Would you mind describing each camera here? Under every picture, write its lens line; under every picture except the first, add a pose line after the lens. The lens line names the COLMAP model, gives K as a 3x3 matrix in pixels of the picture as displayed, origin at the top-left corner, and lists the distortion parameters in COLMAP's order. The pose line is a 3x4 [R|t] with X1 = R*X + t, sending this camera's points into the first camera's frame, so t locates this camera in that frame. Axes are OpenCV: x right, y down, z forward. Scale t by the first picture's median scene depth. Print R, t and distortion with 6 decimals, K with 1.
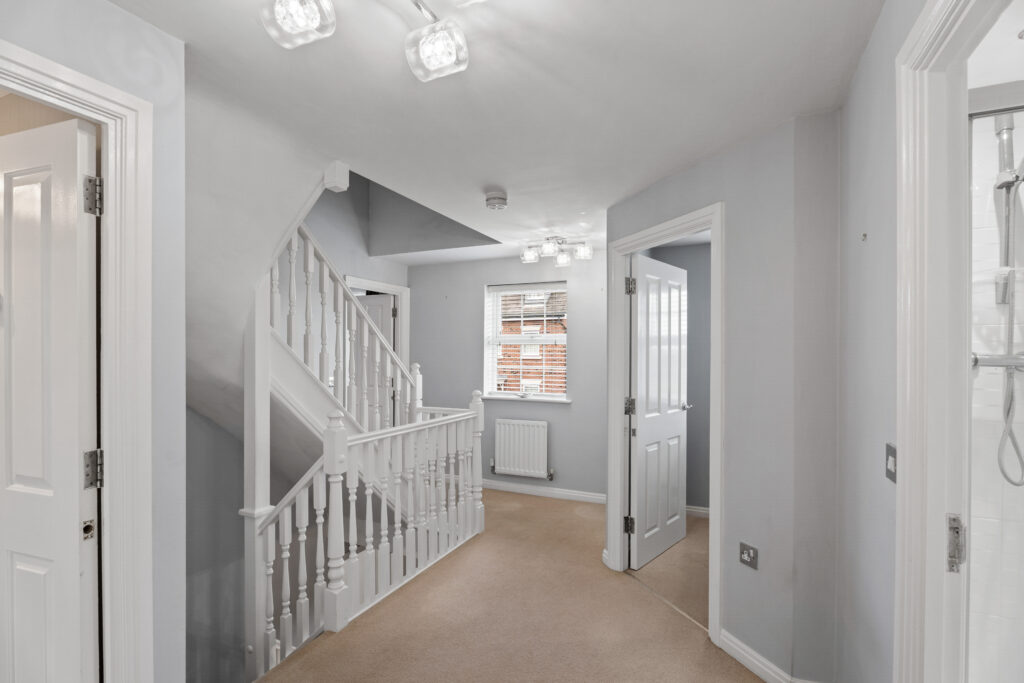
lens RADIAL K [[498.5, 0, 508.2], [0, 498.5, 349.5], [0, 0, 1]] dist [0.000370, 0.000428]
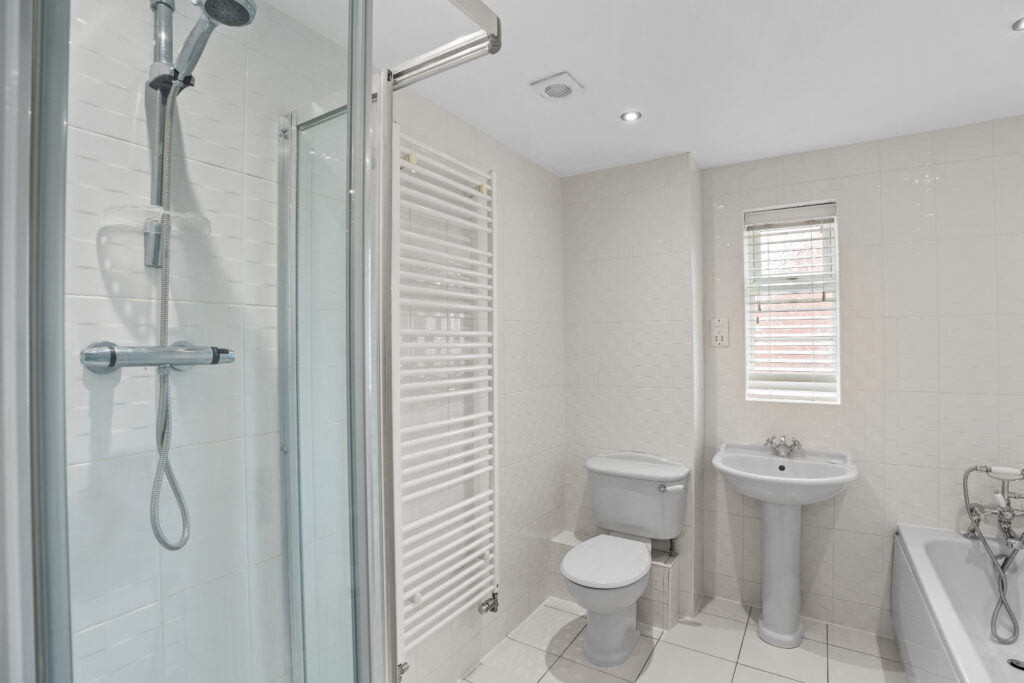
lens RADIAL K [[473.2, 0, 511.3], [0, 473.2, 343.3], [0, 0, 1]] dist [-0.040500, -0.000844]
pose [[0.145255, -0.004977, 0.989382, 0.473798], [0.004568, 0.999980, 0.004359, 0.005677], [-0.989384, 0.003887, 0.145275, 0.462599]]
